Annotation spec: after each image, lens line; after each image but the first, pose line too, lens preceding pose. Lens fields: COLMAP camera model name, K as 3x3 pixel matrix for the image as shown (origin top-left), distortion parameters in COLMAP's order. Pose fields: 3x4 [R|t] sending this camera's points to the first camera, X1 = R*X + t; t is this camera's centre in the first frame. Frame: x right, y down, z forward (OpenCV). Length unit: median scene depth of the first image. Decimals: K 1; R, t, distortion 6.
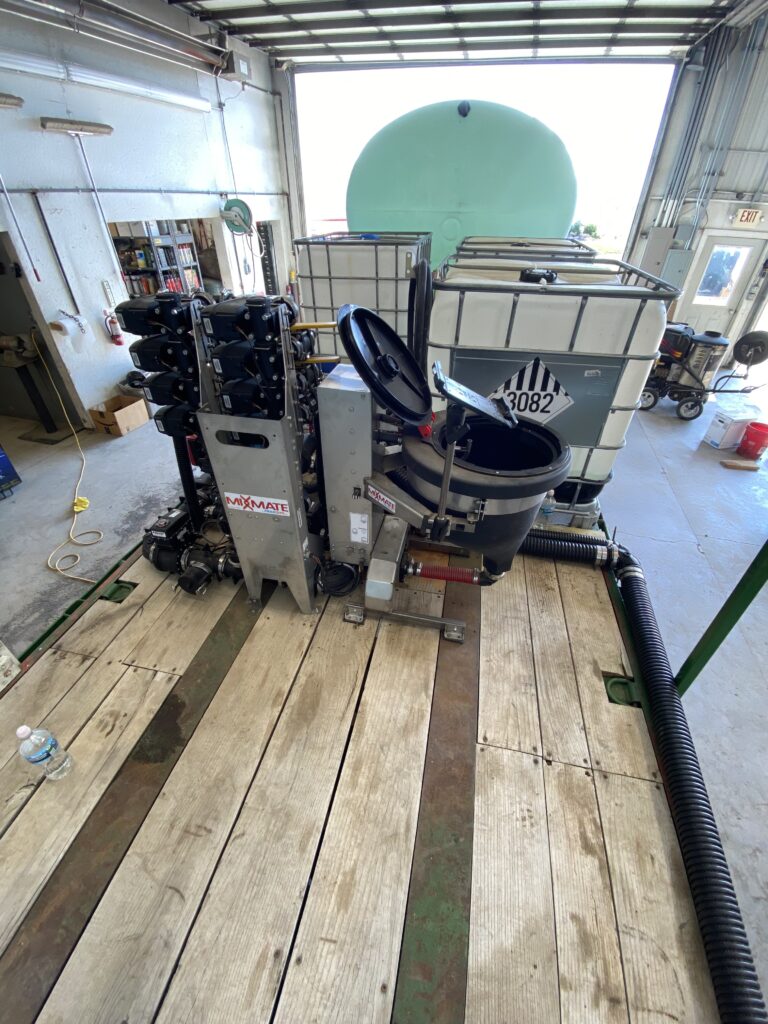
lens RADIAL K [[410.8, 0, 384.0], [0, 410.8, 512.0], [0, 0, 1]] dist [0.001720, -0.012112]
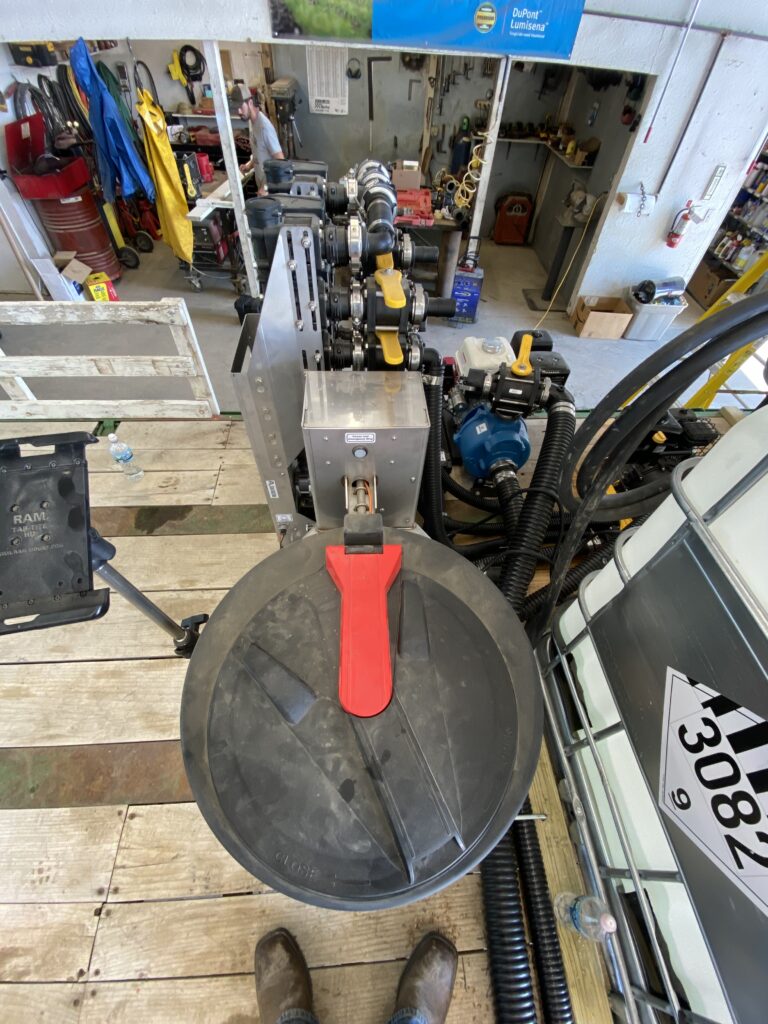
lens RADIAL K [[410.8, 0, 384.0], [0, 410.8, 512.0], [0, 0, 1]] dist [0.001720, -0.012112]
pose [[0.272662, 0.755174, -0.596127, 0.360640], [-0.613615, 0.613725, 0.496807, -0.481561], [0.741034, 0.230332, 0.630726, 0.624713]]
